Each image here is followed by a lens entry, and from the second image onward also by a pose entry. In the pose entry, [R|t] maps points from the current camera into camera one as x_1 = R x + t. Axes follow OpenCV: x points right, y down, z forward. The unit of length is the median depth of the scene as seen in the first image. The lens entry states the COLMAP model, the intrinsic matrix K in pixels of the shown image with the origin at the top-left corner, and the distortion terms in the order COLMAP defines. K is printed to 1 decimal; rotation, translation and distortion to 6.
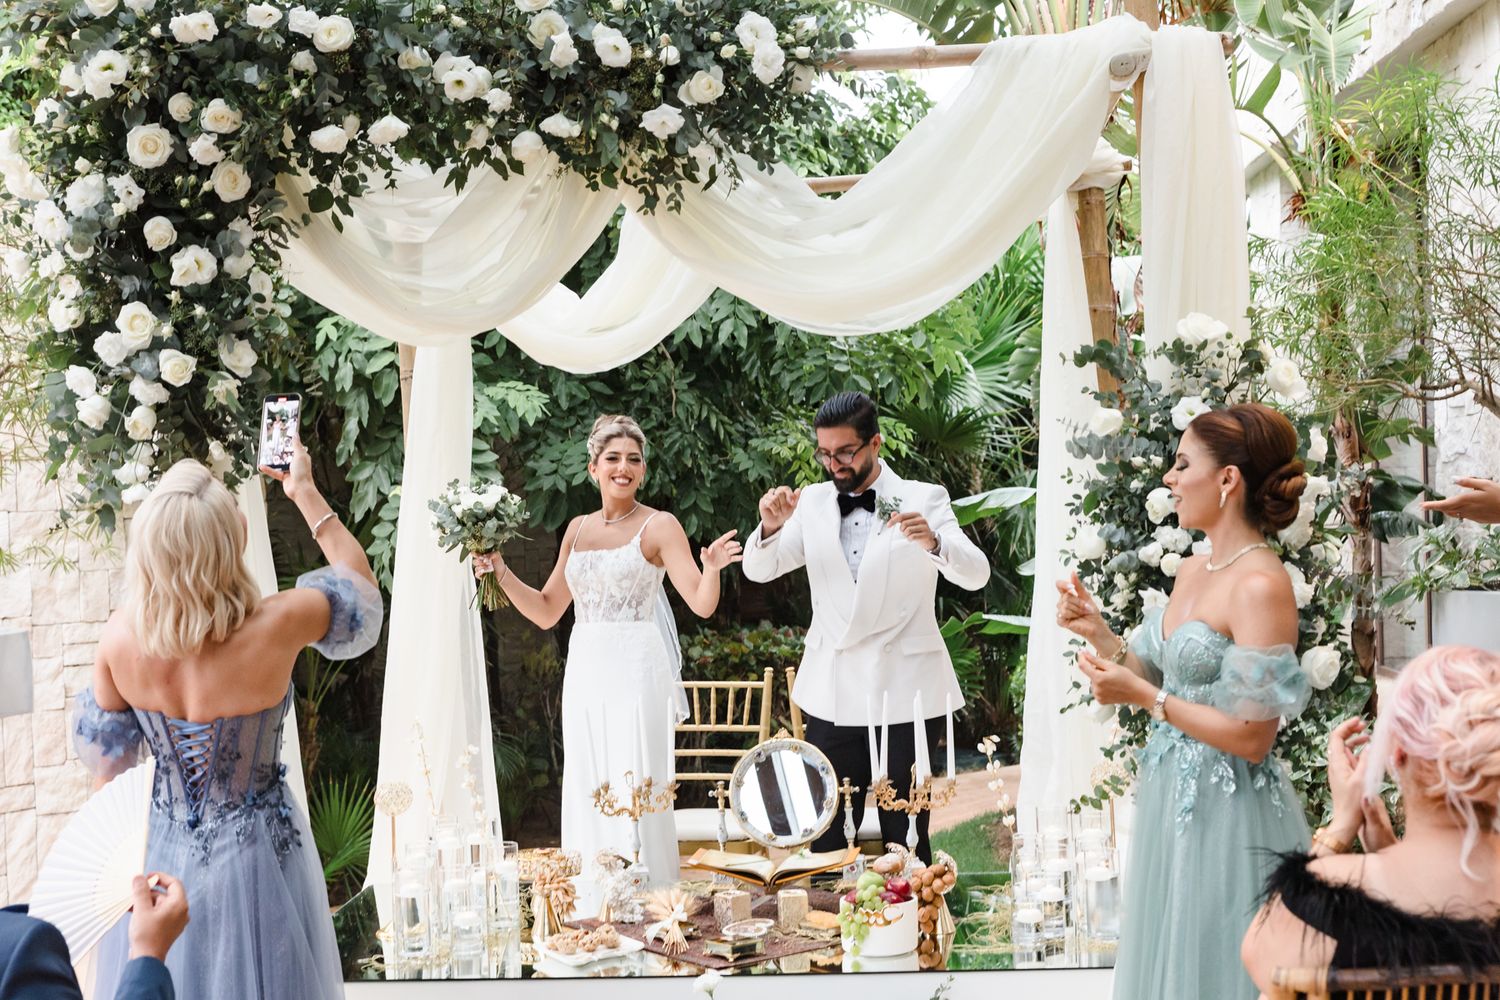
lens RADIAL K [[2110.2, 0, 792.5], [0, 2110.2, 478.8], [0, 0, 1]] dist [-0.000474, -0.001217]
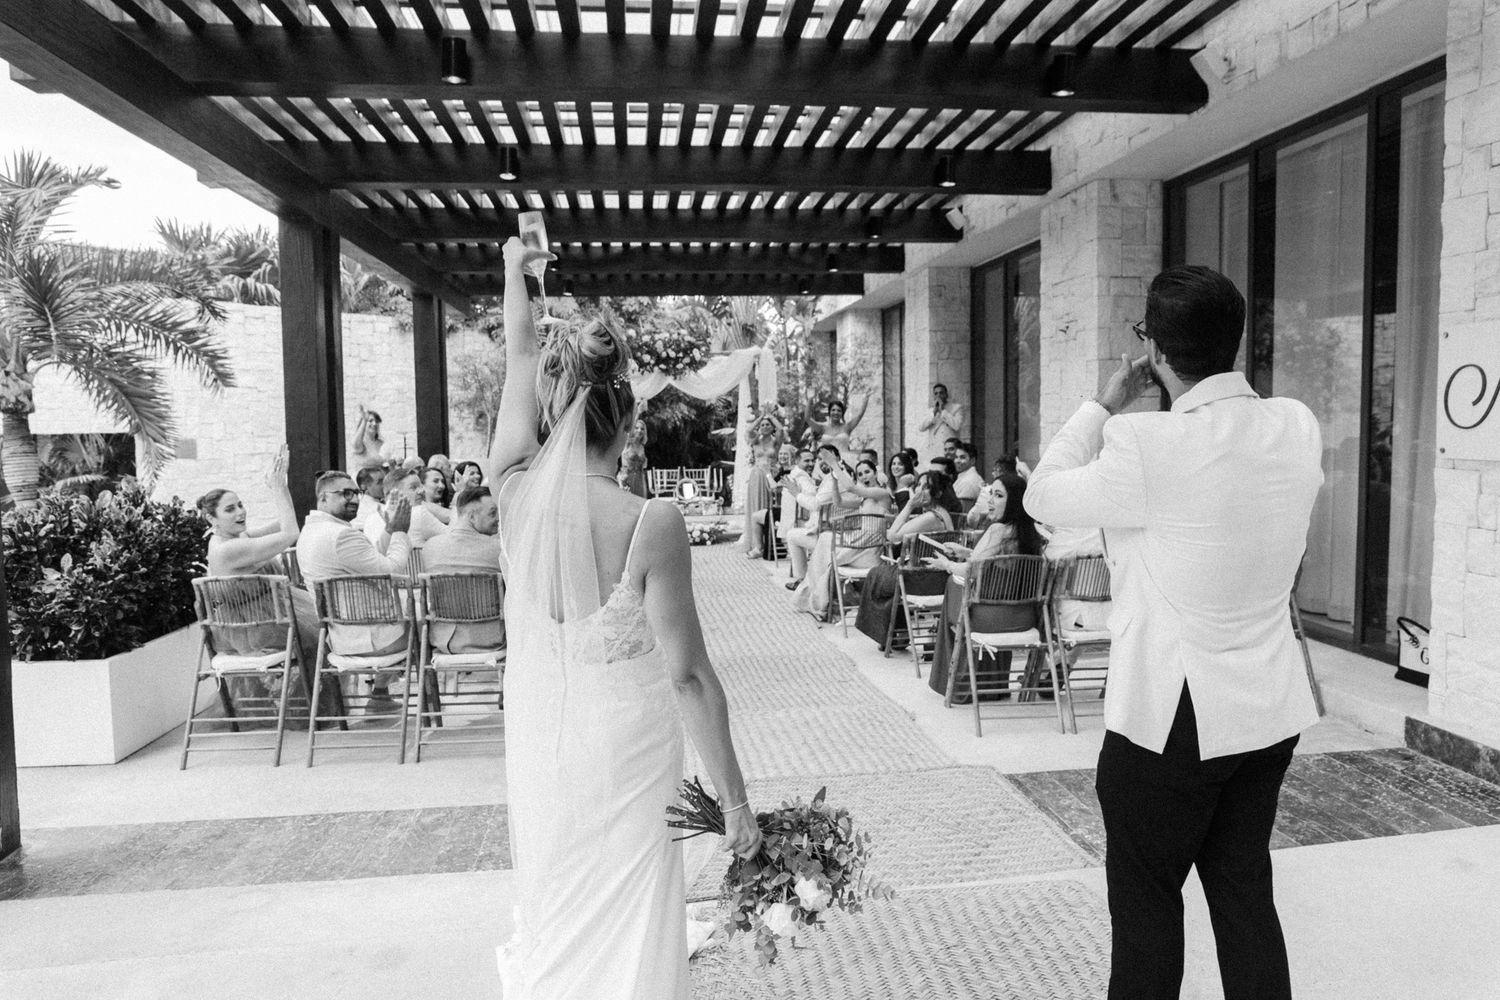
lens RADIAL K [[1043.8, 0, 756.7], [0, 1043.8, 496.3], [0, 0, 1]] dist [-0.026905, 0.017893]
pose [[0.989048, 0.004928, 0.147512, -0.280417], [-0.015022, 0.997614, 0.067389, -0.003719], [-0.146828, -0.068867, 0.986762, -1.977687]]
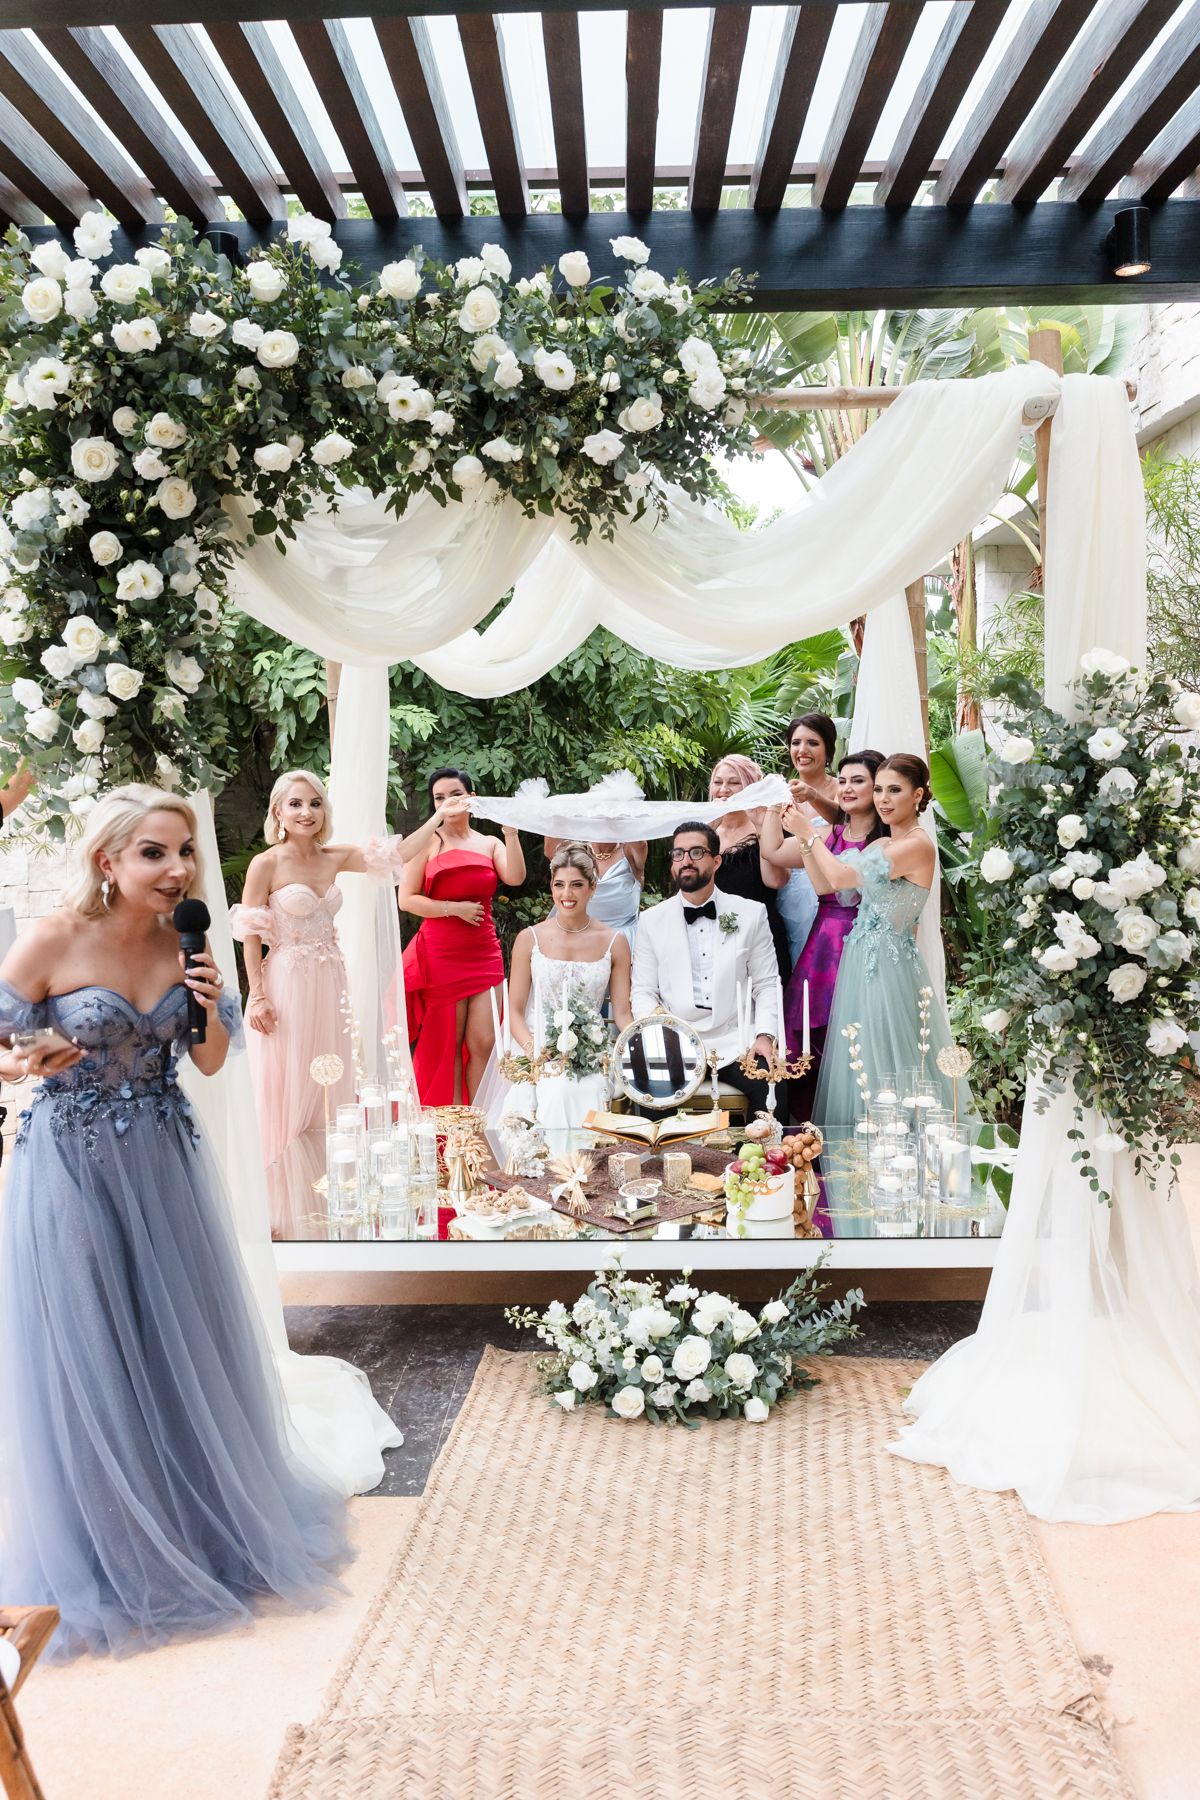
lens RADIAL K [[1440.4, 0, 608.5], [0, 1440.4, 884.1], [0, 0, 1]] dist [0.030880, -0.051061]
pose [[0.999649, 0.013839, 0.022584, -0.071602], [-0.015464, 0.997178, 0.073457, -0.010244], [-0.021503, -0.073781, 0.997043, 0.289156]]
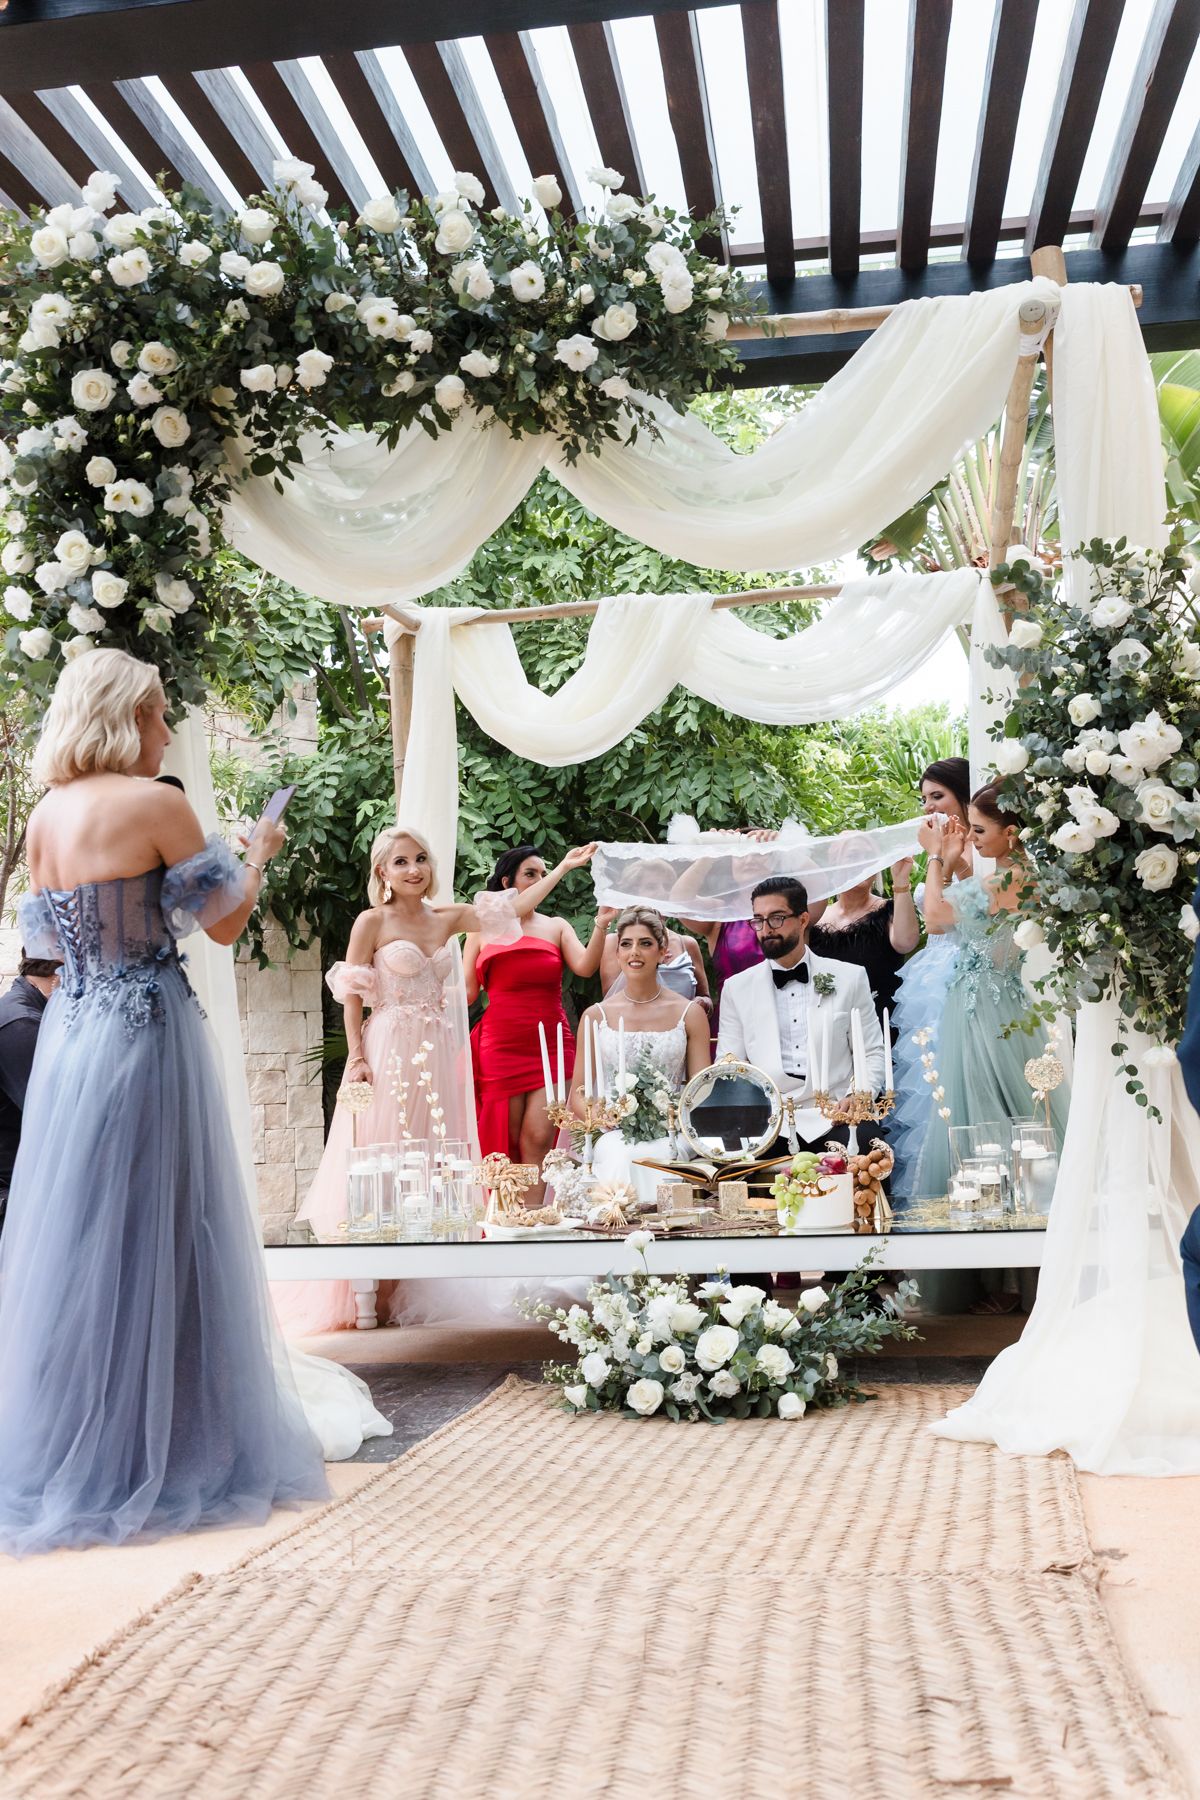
lens RADIAL K [[1647.7, 0, 629.3], [0, 1647.7, 896.5], [0, 0, 1]] dist [0.006313, 0.011447]
pose [[0.994959, -0.015058, -0.099146, 0.039730], [0.004038, 0.993877, -0.110420, 0.183482], [0.100202, 0.109463, 0.988927, 0.234792]]
